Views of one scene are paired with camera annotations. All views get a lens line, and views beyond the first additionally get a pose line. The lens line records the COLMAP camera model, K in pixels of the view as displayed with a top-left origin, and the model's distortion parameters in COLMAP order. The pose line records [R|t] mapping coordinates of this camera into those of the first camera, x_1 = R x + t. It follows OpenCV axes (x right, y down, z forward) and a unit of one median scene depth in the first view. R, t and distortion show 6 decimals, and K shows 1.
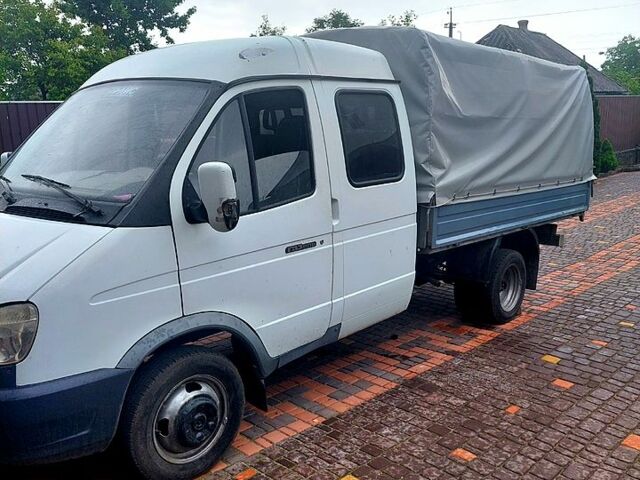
lens RADIAL K [[619.6, 0, 320.0], [0, 619.6, 240.0], [0, 0, 1]] dist [0.147505, -0.200627]
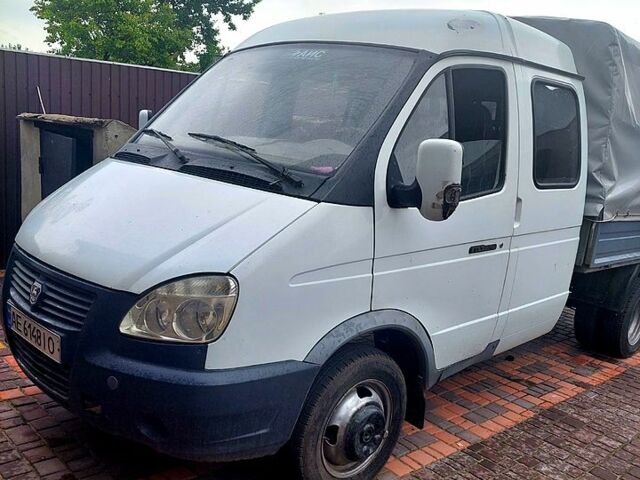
lens RADIAL K [[615.5, 0, 320.8], [0, 615.5, 233.7], [0, 0, 1]] dist [0.150663, -0.202606]
pose [[0.992689, 0.118414, -0.023400, -0.233504], [-0.118713, 0.992859, -0.011797, 0.026995], [0.021836, 0.014488, 0.999657, 0.109231]]
